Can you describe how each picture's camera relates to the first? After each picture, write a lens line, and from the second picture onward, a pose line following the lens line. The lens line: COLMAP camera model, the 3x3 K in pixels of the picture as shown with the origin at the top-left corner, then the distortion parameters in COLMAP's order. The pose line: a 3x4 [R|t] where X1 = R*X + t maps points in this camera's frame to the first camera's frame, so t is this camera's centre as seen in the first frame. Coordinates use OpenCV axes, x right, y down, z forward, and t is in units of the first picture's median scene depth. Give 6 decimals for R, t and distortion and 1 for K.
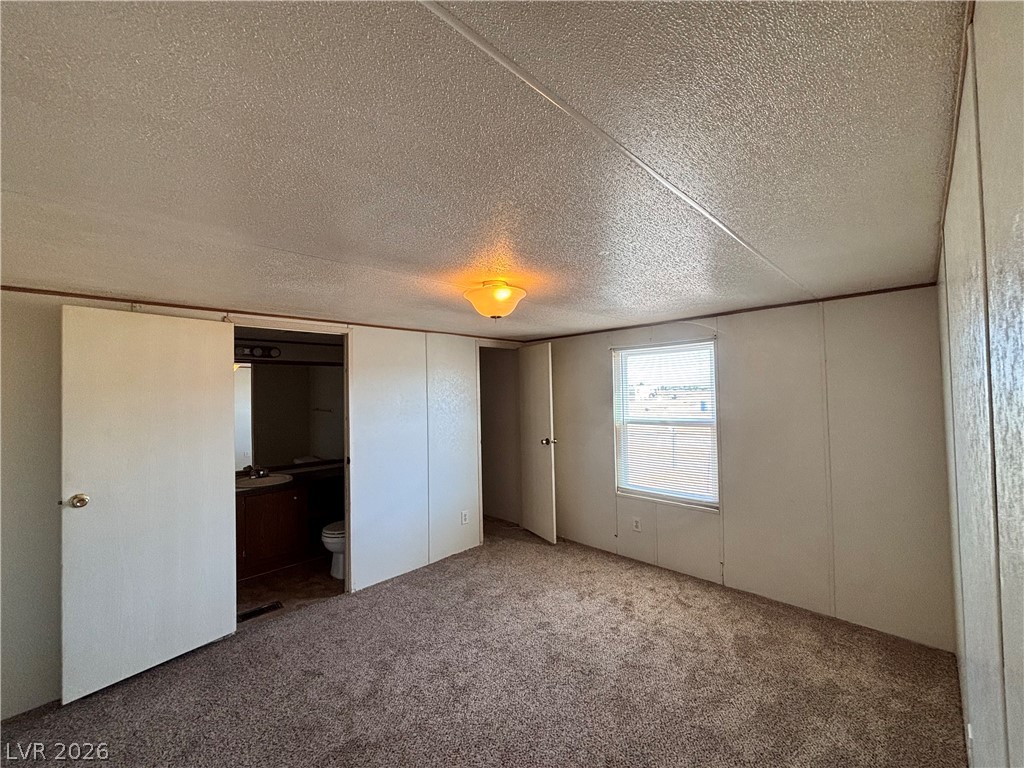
lens RADIAL K [[415.6, 0, 514.7], [0, 415.6, 382.5], [0, 0, 1]] dist [-0.001492, -0.000068]
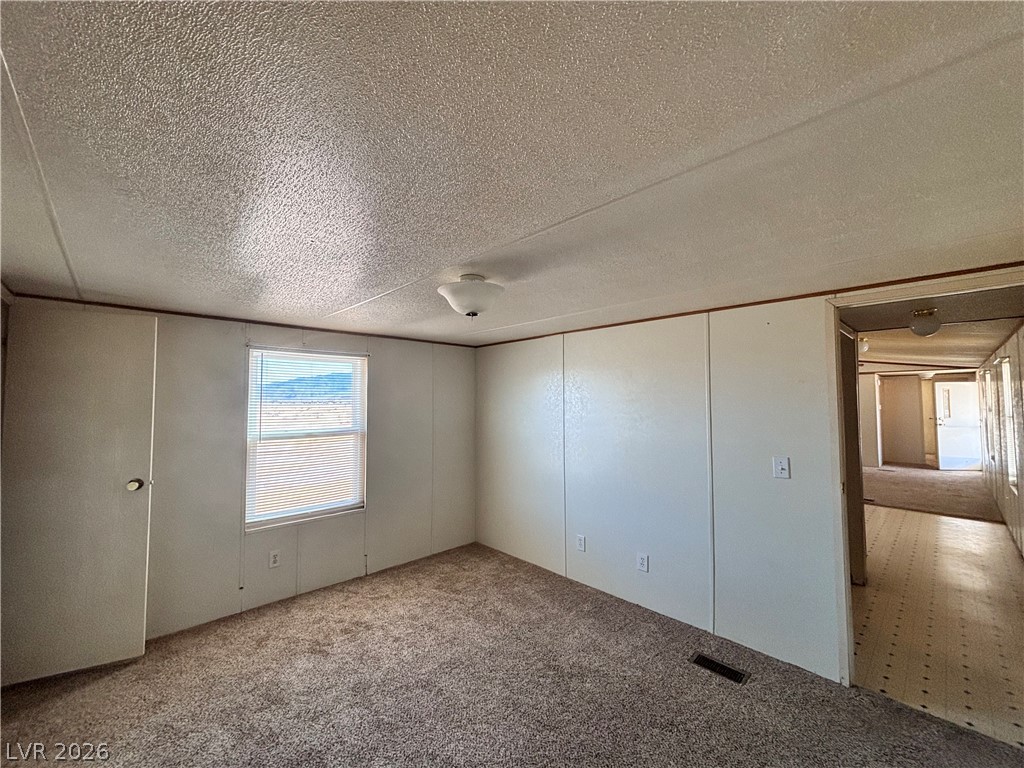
lens RADIAL K [[415.6, 0, 514.7], [0, 415.6, 382.5], [0, 0, 1]] dist [-0.001492, -0.000068]
pose [[0.028845, 0.058866, 0.997849, -0.621635], [-0.021983, 0.998060, -0.058243, 0.026332], [-0.999342, -0.020256, 0.030083, 0.562096]]
